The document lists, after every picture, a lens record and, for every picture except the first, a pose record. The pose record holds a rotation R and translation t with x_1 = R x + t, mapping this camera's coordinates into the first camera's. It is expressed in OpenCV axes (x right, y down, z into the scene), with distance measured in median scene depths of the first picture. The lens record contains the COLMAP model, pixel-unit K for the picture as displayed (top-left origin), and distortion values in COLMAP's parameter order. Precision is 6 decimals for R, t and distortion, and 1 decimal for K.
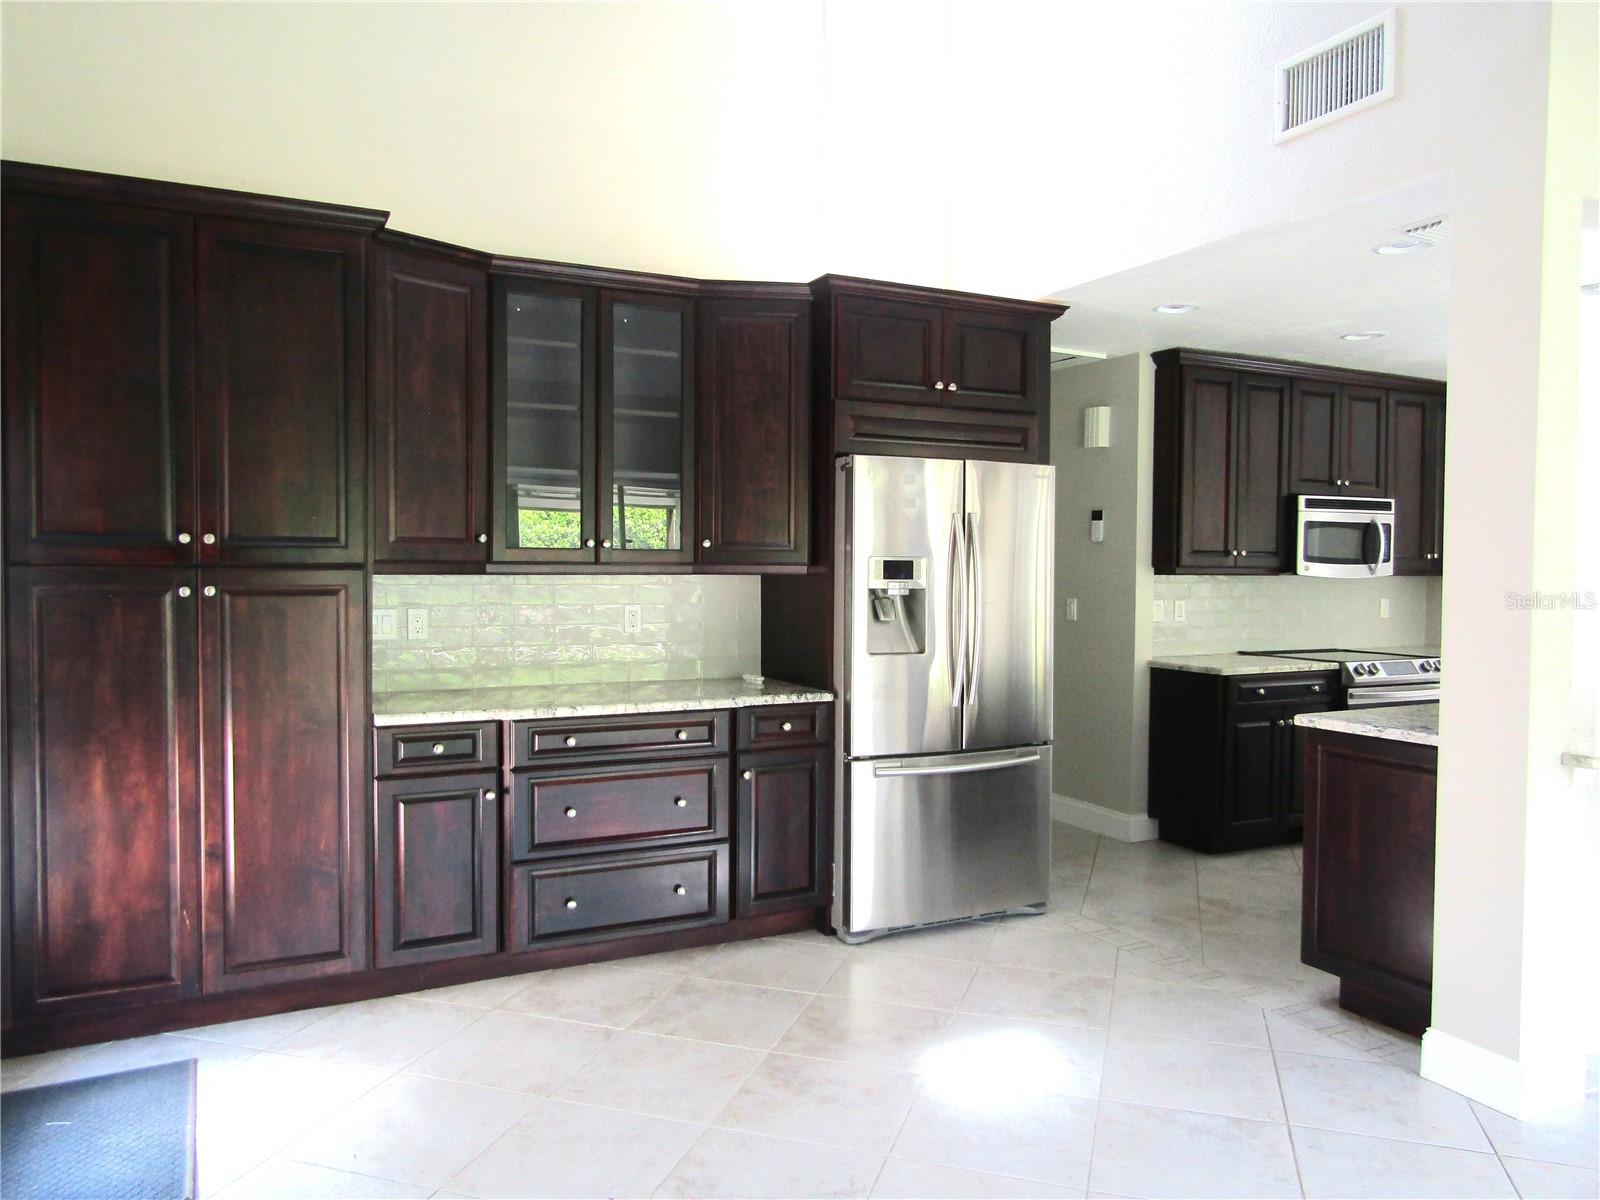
lens RADIAL K [[1134.1, 0, 800.0], [0, 1134.1, 598.7], [0, 0, 1]] dist [-0.008678, 0.002592]
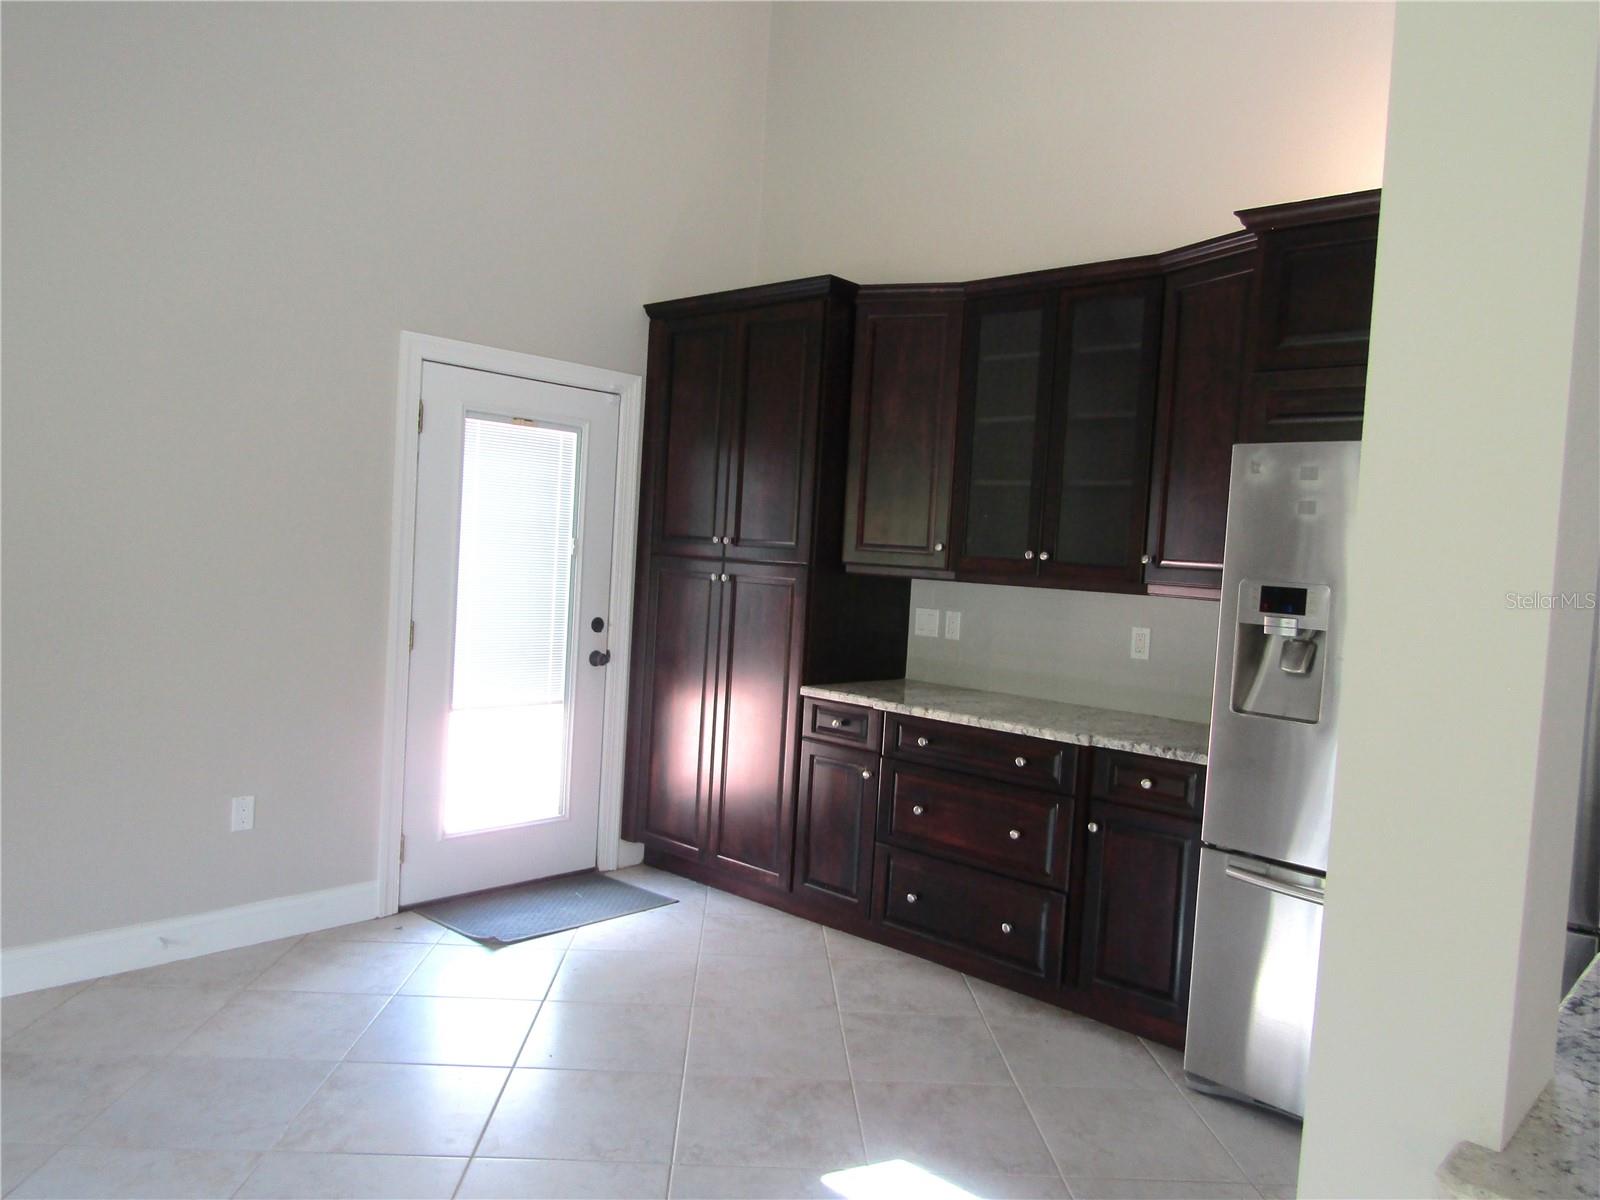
lens RADIAL K [[1134.1, 0, 807.2], [0, 1134.1, 599.3], [0, 0, 1]] dist [-0.008678, 0.002592]
pose [[0.358429, 0.051996, -0.932108, 0.700421], [-0.087622, 0.995914, 0.021862, -0.016901], [0.929436, 0.073837, 0.361521, 0.501520]]
